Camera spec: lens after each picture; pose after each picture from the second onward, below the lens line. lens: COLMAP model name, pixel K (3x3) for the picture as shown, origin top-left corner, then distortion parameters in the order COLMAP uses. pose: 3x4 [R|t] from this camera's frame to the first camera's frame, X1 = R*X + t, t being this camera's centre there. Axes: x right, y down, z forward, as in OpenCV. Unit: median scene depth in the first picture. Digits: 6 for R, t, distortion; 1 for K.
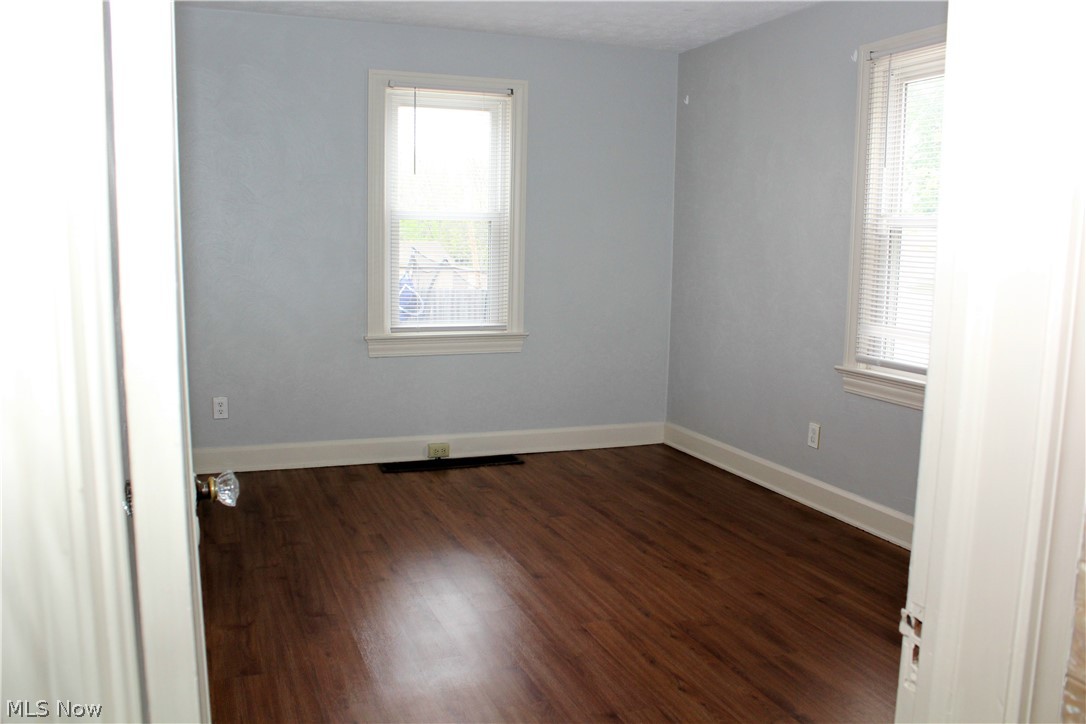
lens RADIAL K [[902.6, 0, 533.8], [0, 902.6, 361.6], [0, 0, 1]] dist [-0.164962, 0.147309]
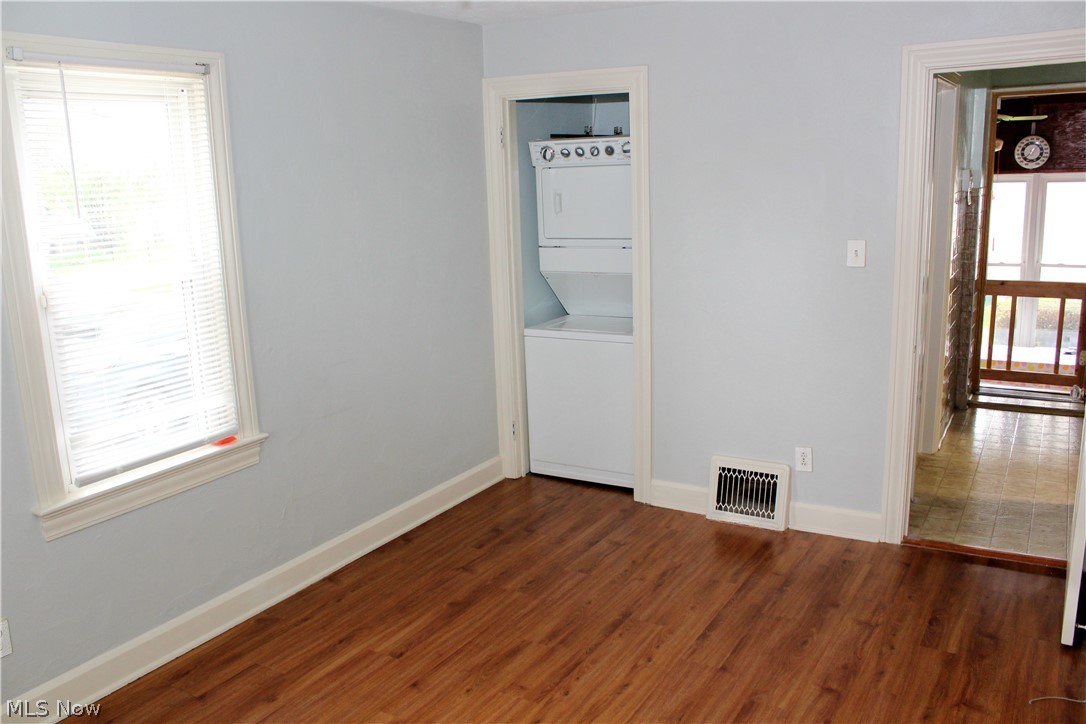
lens RADIAL K [[902.6, 0, 533.8], [0, 902.6, 361.6], [0, 0, 1]] dist [-0.164962, 0.147309]
pose [[-0.602573, -0.162265, 0.781394, -0.498994], [0.137066, 0.943521, 0.301631, -0.326648], [-0.786205, 0.288857, -0.546299, 1.333154]]
